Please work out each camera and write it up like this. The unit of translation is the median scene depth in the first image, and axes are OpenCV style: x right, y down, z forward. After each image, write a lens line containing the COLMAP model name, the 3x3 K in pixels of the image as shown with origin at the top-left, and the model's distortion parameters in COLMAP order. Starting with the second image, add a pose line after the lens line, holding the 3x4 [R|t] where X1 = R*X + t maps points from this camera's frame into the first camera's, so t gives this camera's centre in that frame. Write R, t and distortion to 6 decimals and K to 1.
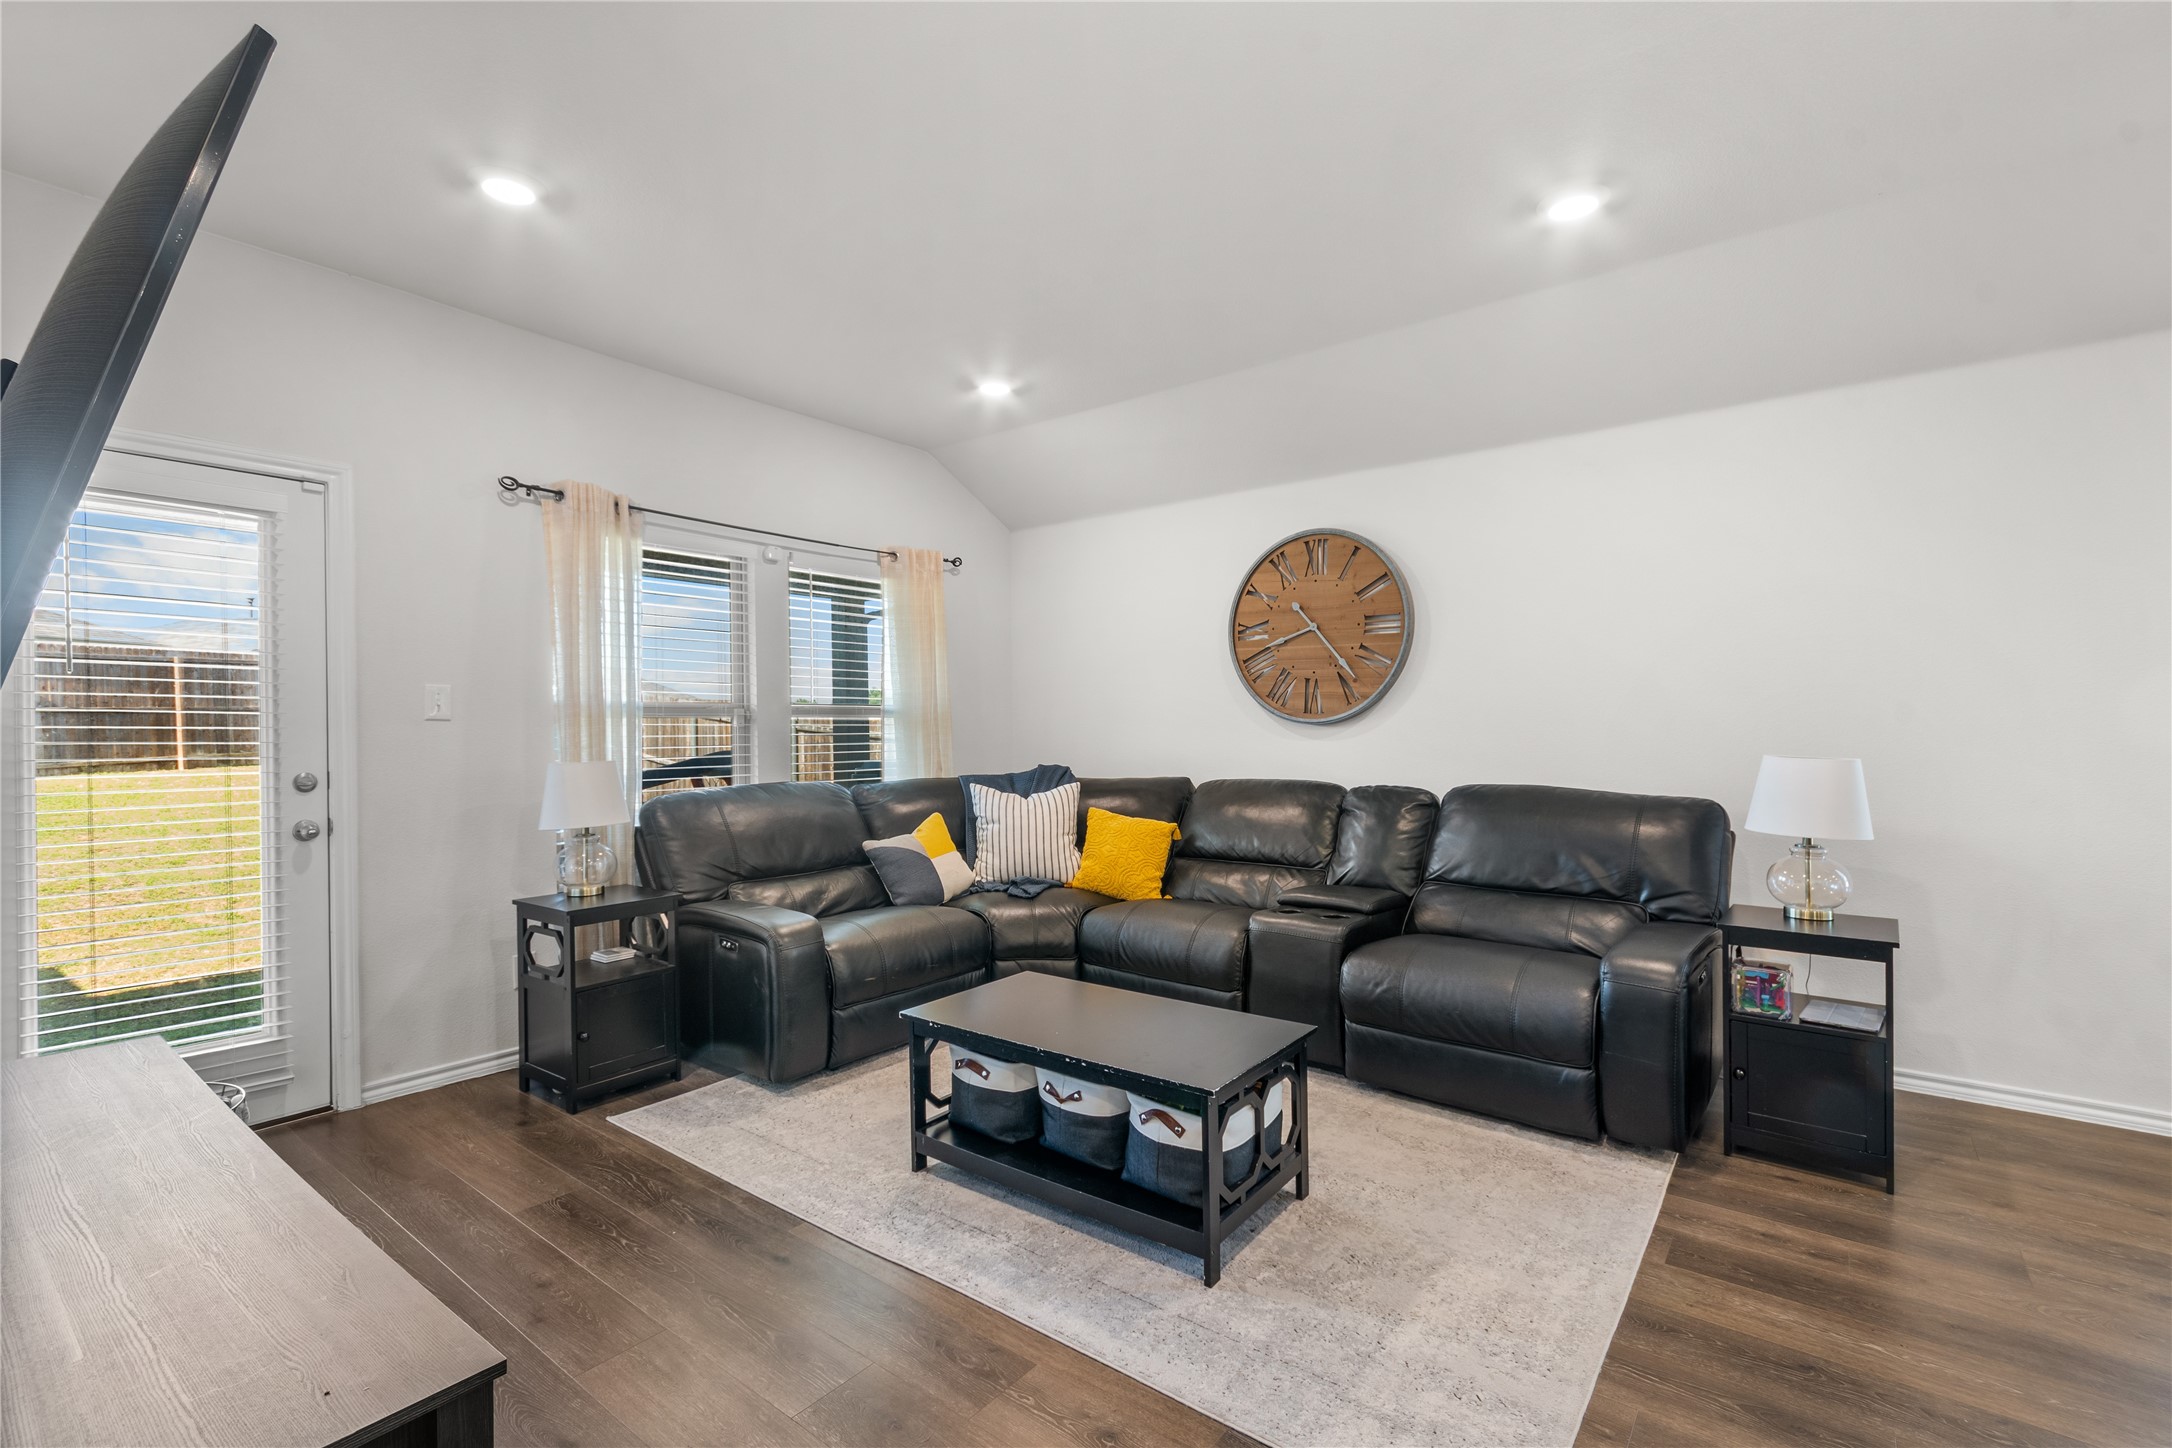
lens RADIAL K [[961.5, 0, 1078.3], [0, 961.5, 745.4], [0, 0, 1]] dist [0.005016, -0.000506]
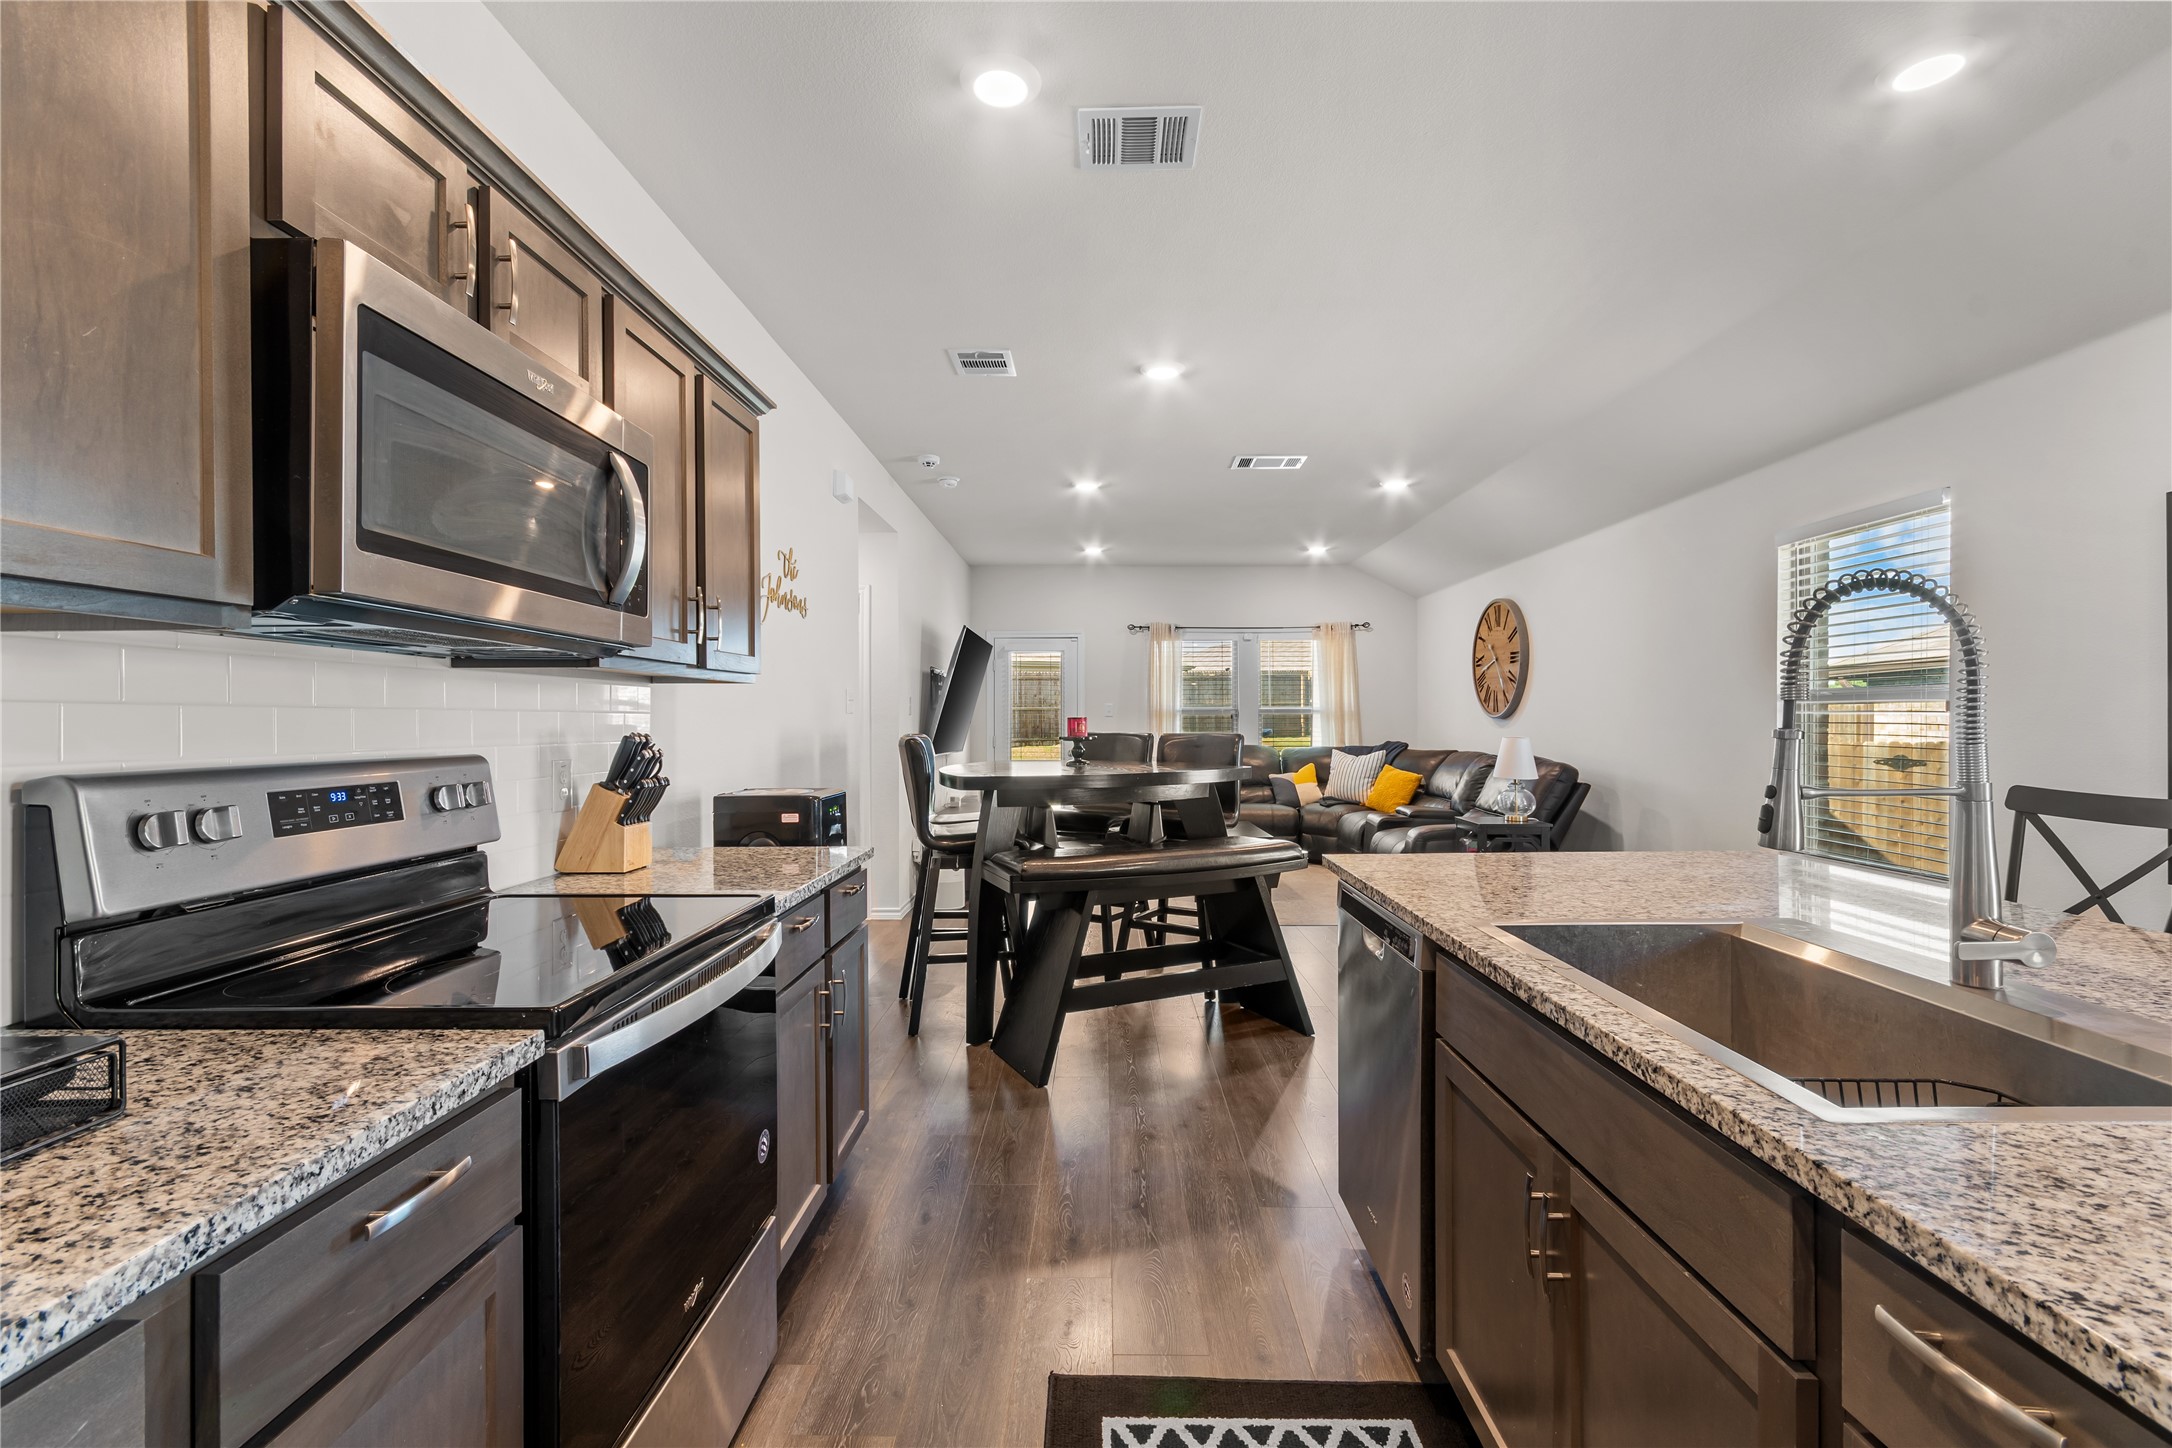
lens RADIAL K [[961.5, 0, 1078.6], [0, 961.5, 720.9], [0, 0, 1]] dist [0.005016, -0.000506]
pose [[0.599311, 0.004869, -0.800502, 1.197692], [-0.014998, 0.999874, -0.005147, 0.001988], [0.800376, 0.015090, 0.599309, -0.582079]]
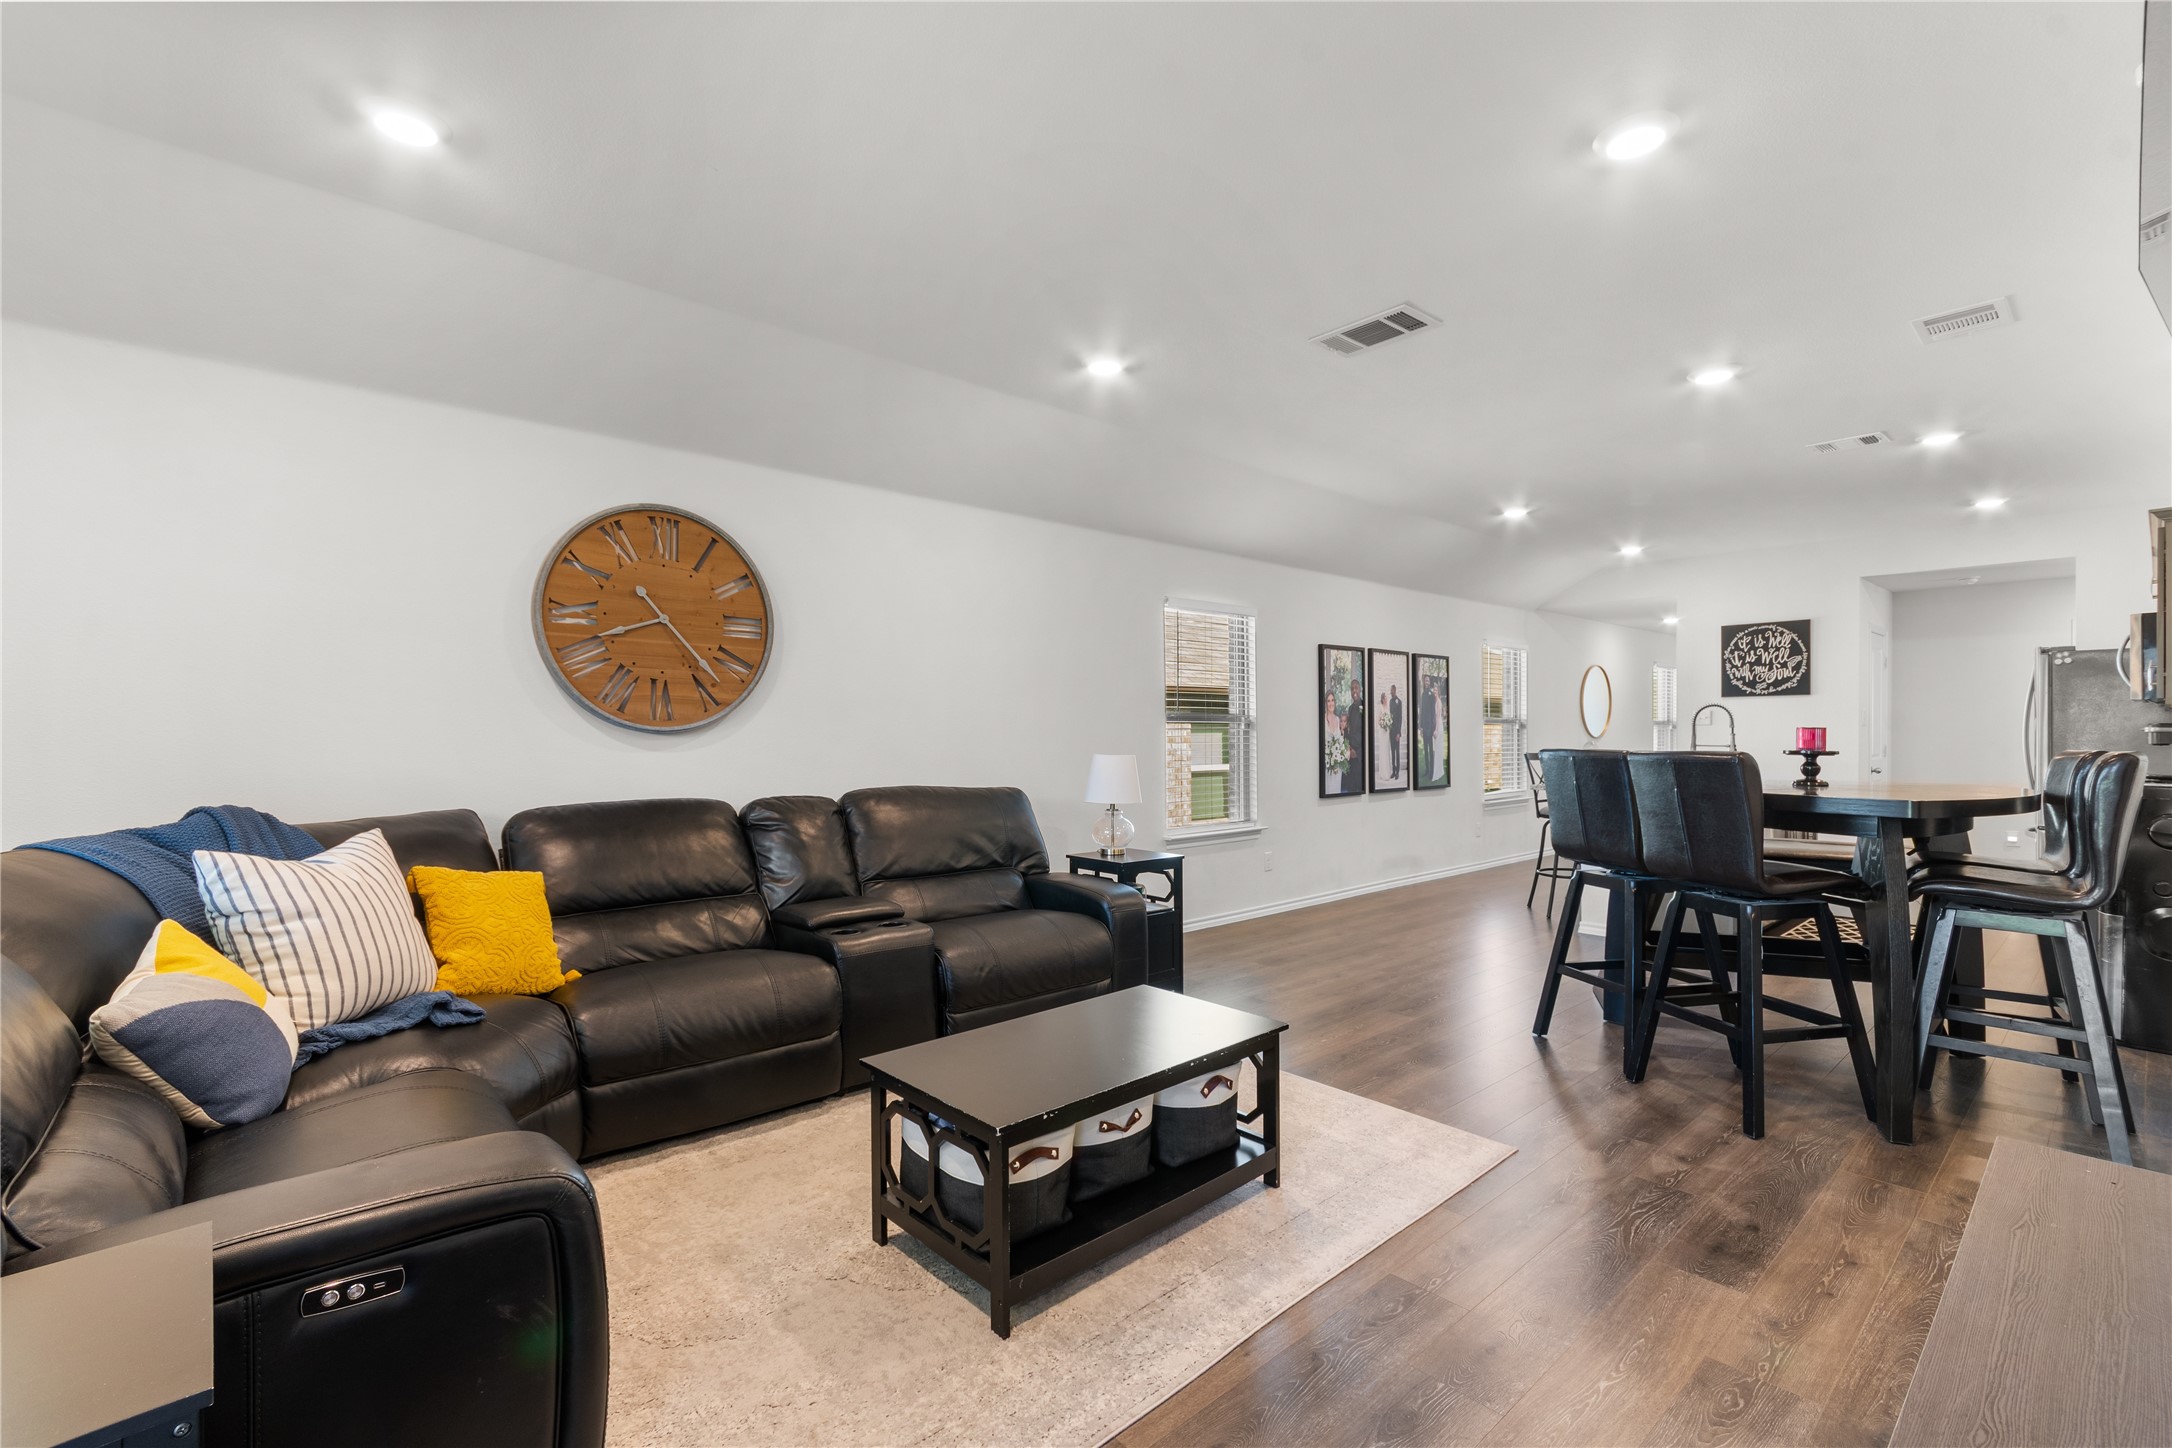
lens RADIAL K [[961.5, 0, 1085.1], [0, 961.5, 731.1], [0, 0, 1]] dist [0.005016, -0.000506]
pose [[0.166013, 0.006163, 0.986104, -0.569189], [0.019058, 0.999774, -0.009457, -0.008619], [-0.985939, 0.020364, 0.165858, 0.517285]]
